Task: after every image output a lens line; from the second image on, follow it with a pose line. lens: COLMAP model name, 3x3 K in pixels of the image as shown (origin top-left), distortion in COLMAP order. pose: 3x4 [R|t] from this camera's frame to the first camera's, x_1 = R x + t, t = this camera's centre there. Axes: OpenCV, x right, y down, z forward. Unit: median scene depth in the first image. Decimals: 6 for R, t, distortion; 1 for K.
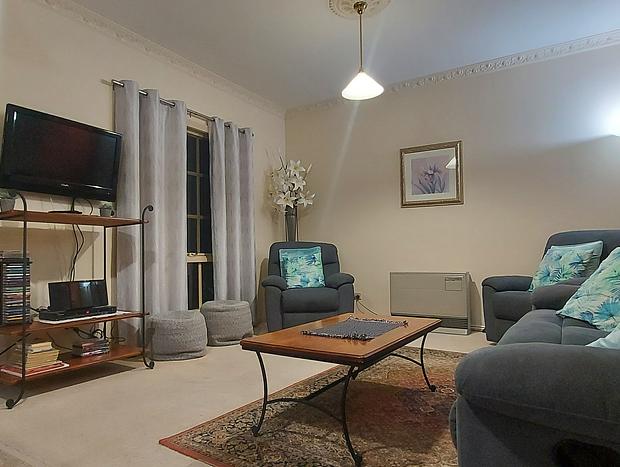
lens RADIAL K [[415.2, 0, 297.1], [0, 415.2, 229.8], [0, 0, 1]] dist [-0.012158, -0.001924]
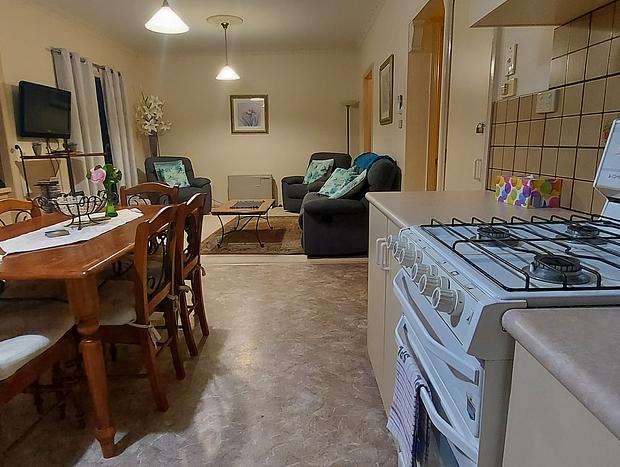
lens RADIAL K [[415.2, 0, 309.3], [0, 415.2, 235.0], [0, 0, 1]] dist [-0.012158, -0.001924]
pose [[0.841932, -0.114681, 0.527256, -0.406909], [-0.030258, 0.965581, 0.258335, -0.107427], [-0.538735, -0.233455, 0.809484, -0.570088]]
